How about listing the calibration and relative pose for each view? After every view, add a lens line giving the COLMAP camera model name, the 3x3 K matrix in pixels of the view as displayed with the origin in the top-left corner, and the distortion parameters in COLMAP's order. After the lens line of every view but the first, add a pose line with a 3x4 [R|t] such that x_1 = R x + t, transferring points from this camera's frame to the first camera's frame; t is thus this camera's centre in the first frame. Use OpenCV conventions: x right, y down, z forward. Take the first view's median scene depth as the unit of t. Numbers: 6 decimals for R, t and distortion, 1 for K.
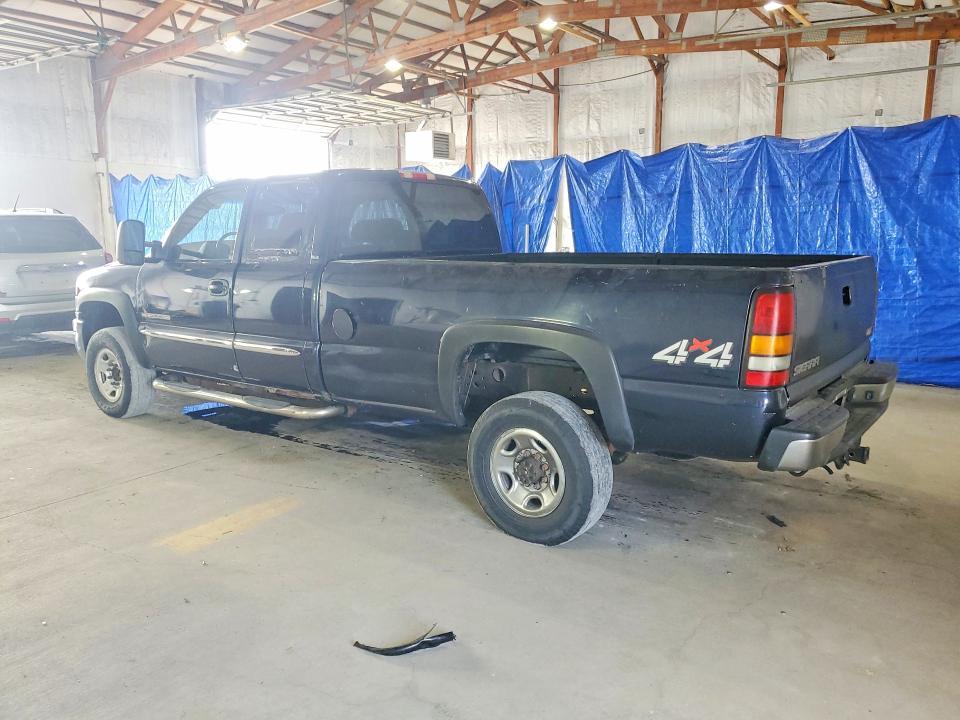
lens RADIAL K [[767.4, 0, 475.3], [0, 767.4, 357.2], [0, 0, 1]] dist [0.005534, 0.001165]
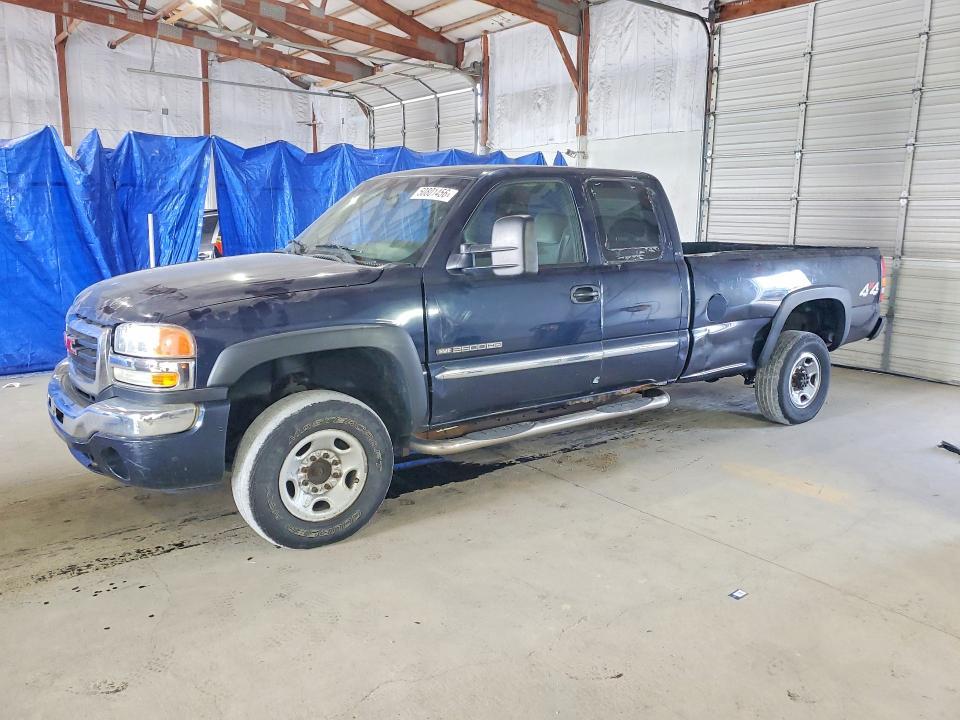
lens RADIAL K [[767.4, 0, 475.1], [0, 767.4, 362.0], [0, 0, 1]] dist [0.005534, 0.001165]
pose [[0.264782, -0.162450, 0.950527, -0.698185], [0.138243, 0.981921, 0.129306, -0.084277], [-0.954348, 0.097166, 0.282452, 0.503215]]
